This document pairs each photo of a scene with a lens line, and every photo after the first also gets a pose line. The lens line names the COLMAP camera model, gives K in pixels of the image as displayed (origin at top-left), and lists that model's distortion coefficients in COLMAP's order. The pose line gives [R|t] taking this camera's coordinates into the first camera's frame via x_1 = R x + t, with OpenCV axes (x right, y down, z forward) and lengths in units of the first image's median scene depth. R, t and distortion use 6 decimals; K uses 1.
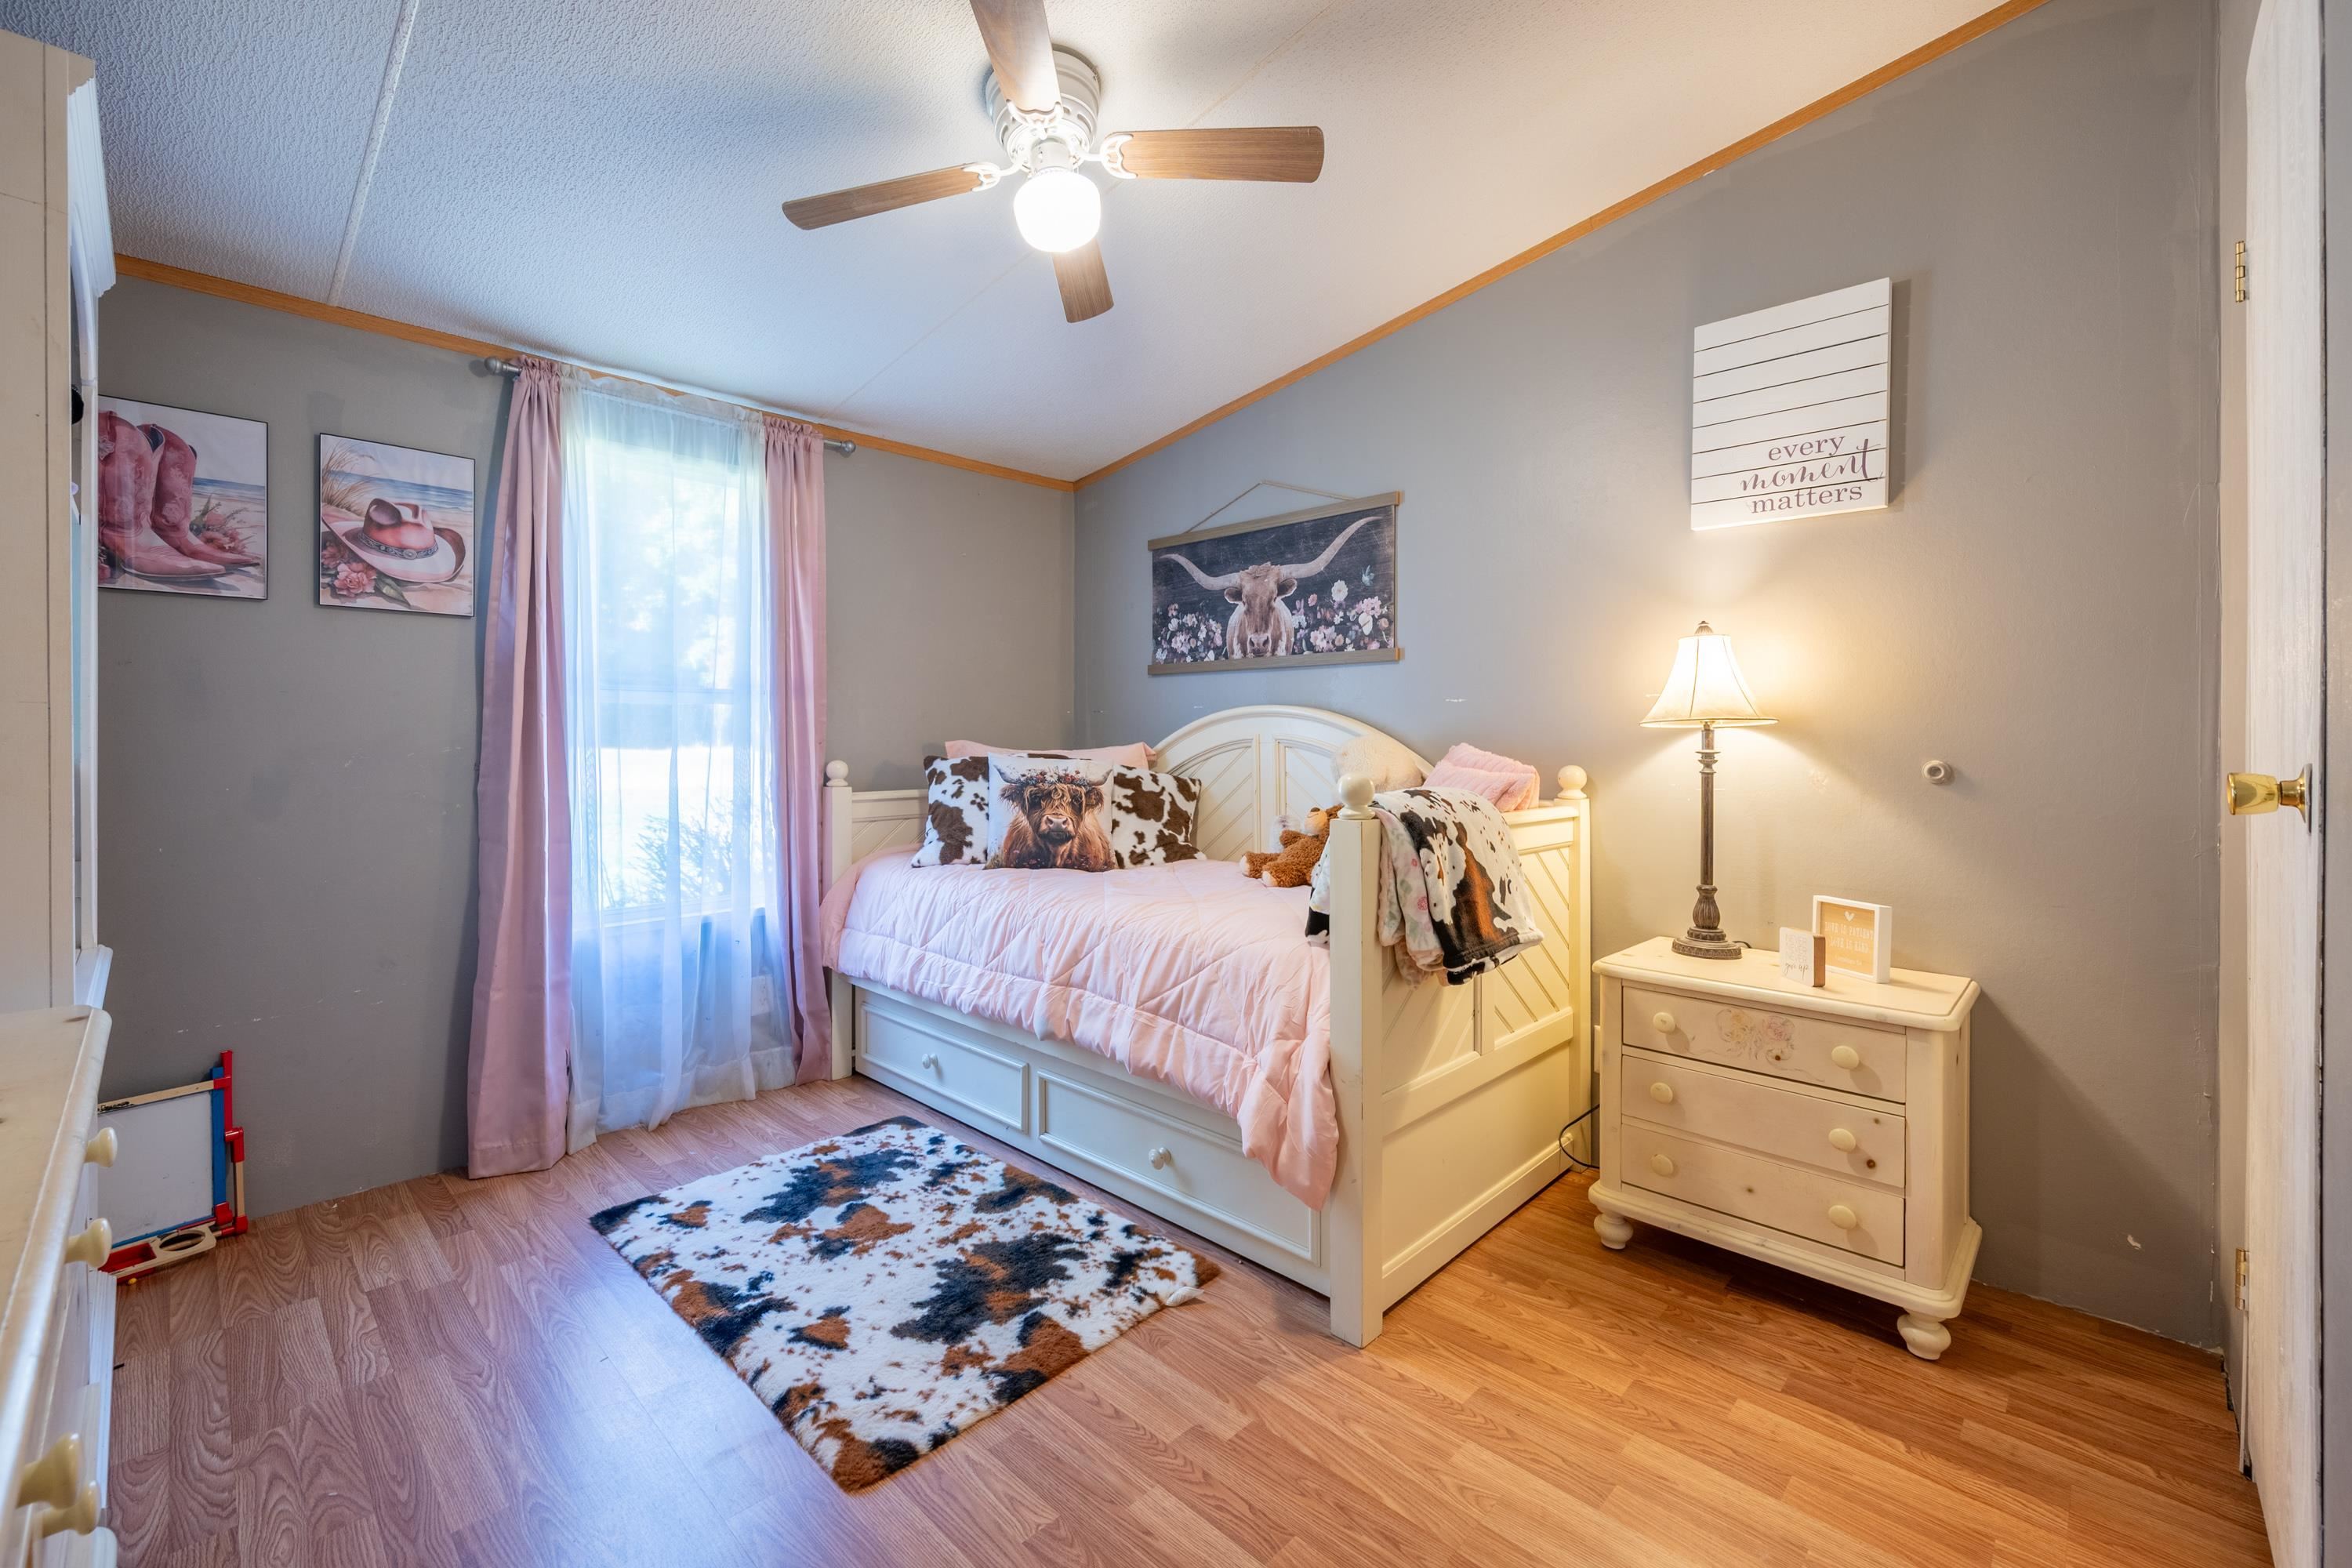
lens RADIAL K [[978.8, 0, 1181.1], [0, 978.8, 742.0], [0, 0, 1]] dist [-0.004404, 0.000442]
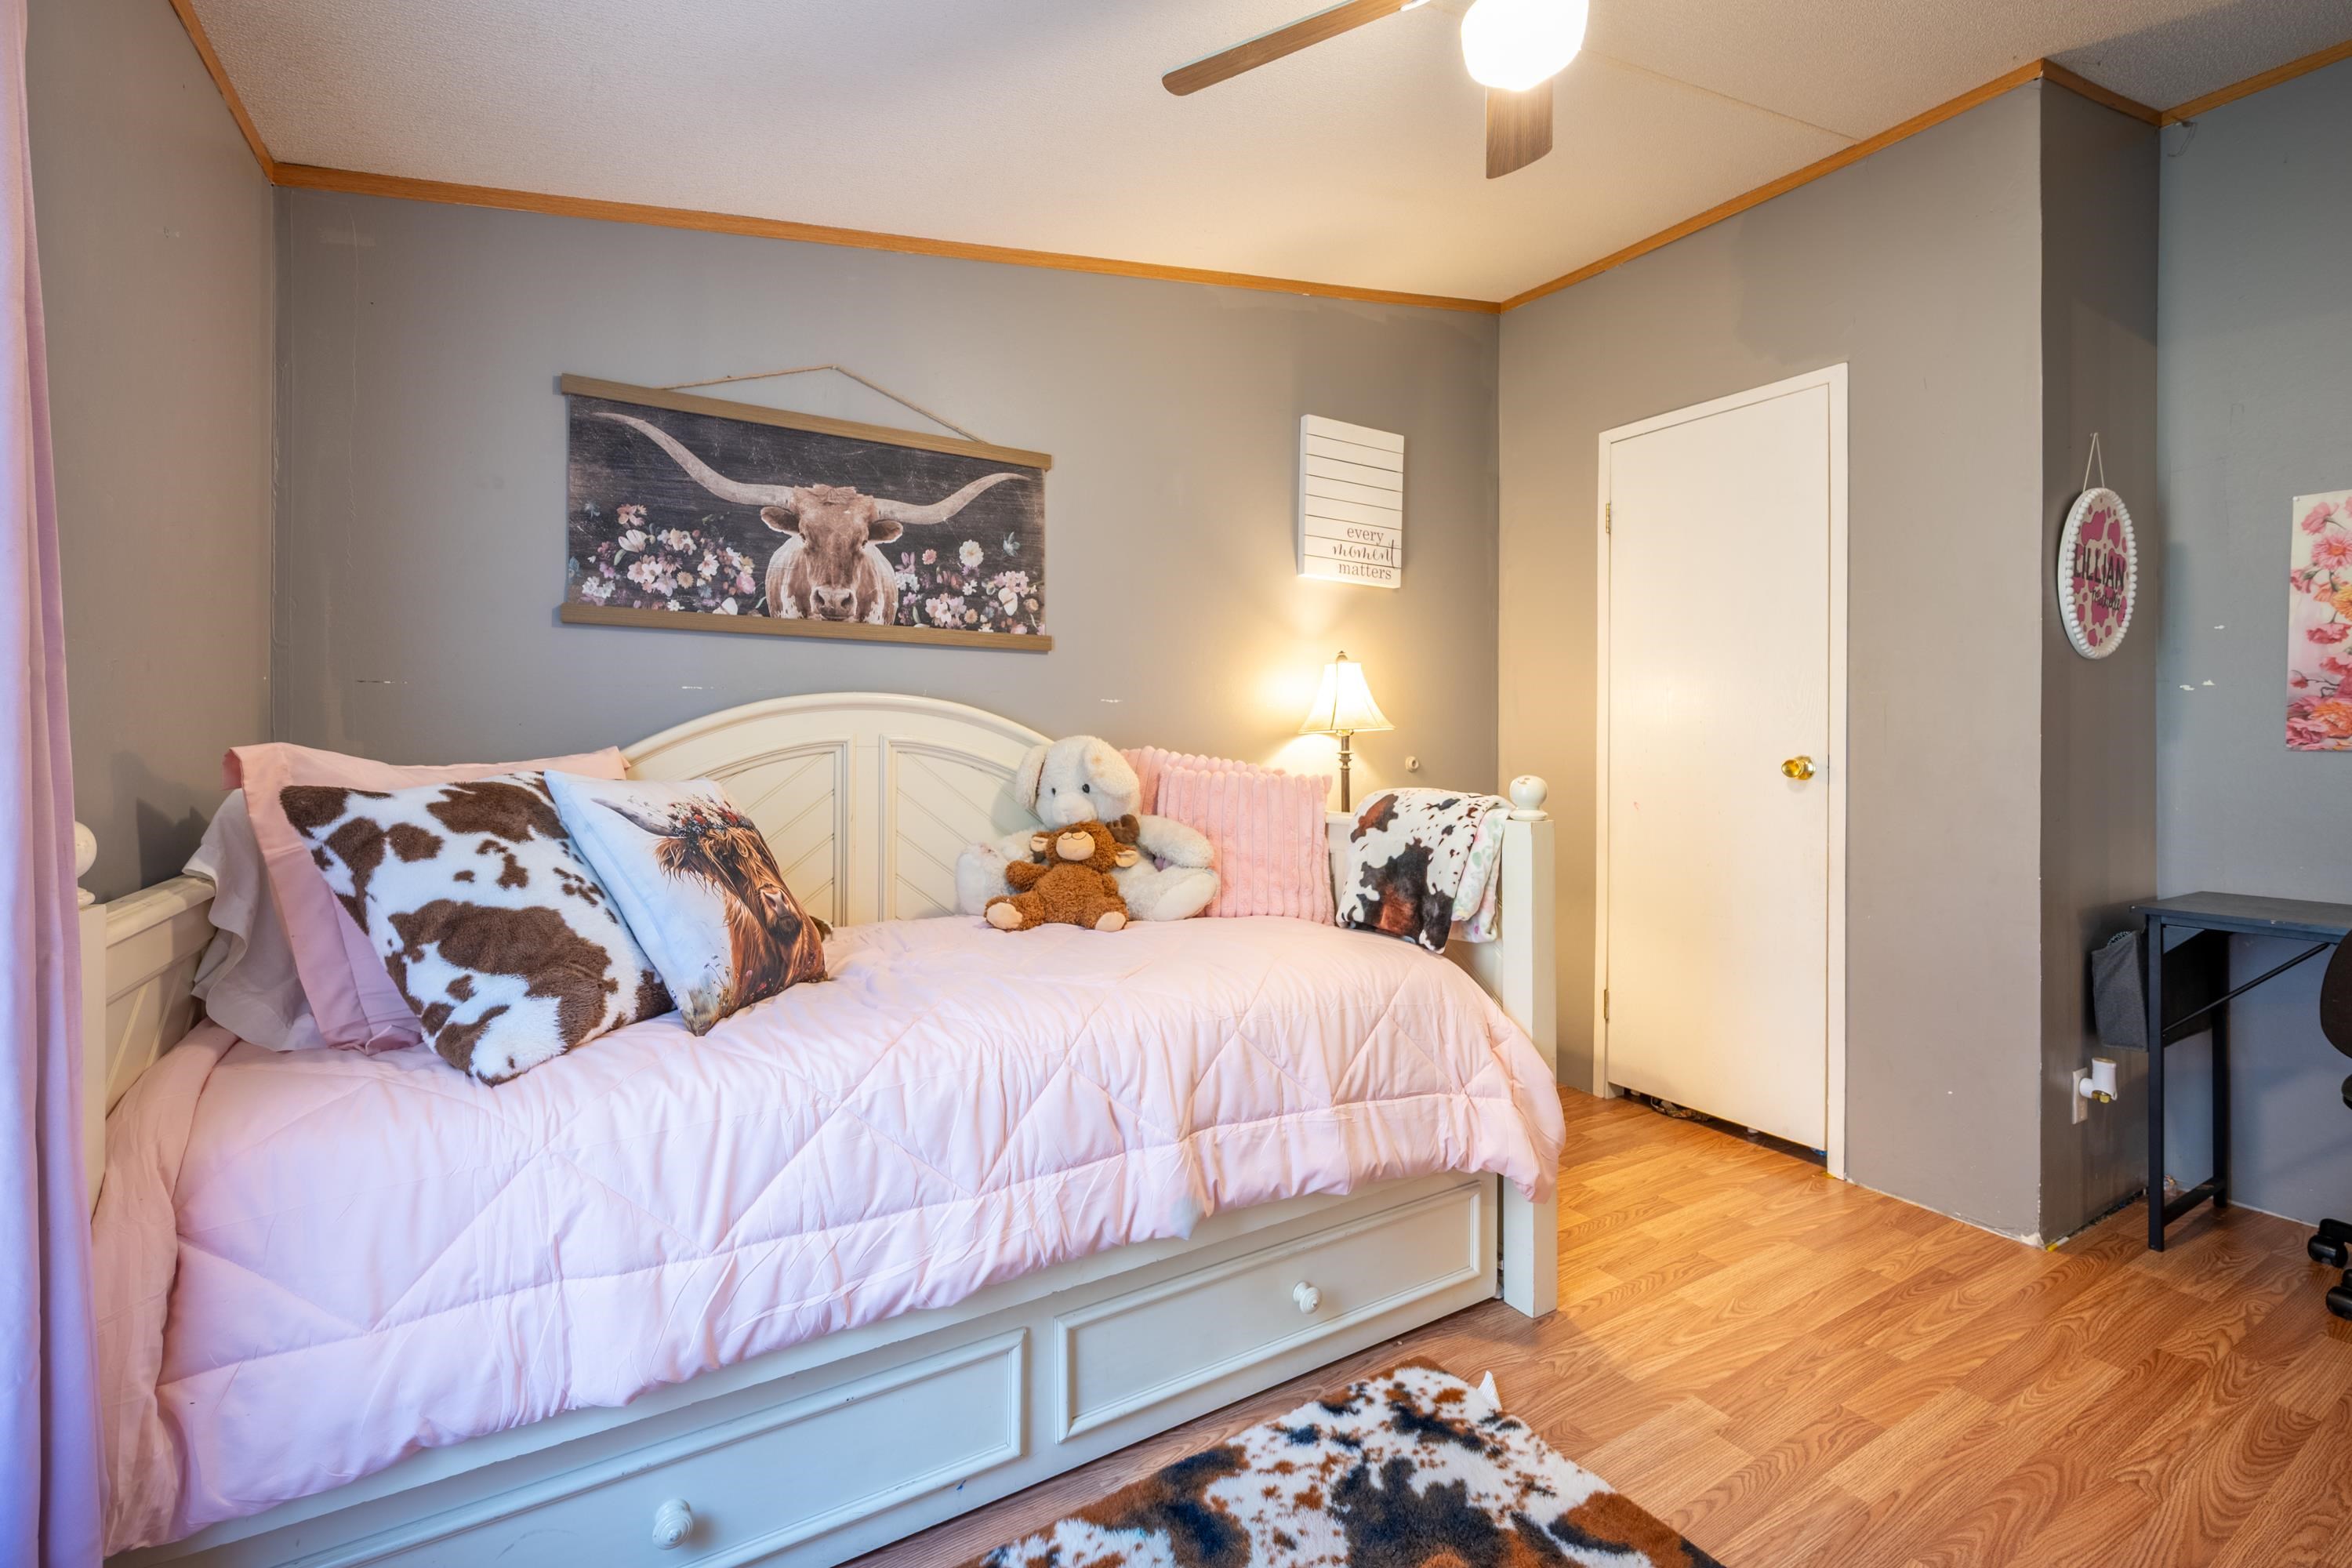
lens RADIAL K [[978.8, 0, 1122.9], [0, 978.8, 744.2], [0, 0, 1]] dist [-0.004404, 0.000442]
pose [[0.277913, -0.002292, 0.960603, -0.723486], [-0.001840, 0.999994, 0.002918, -0.004348], [-0.960604, -0.002578, 0.277907, 0.853002]]
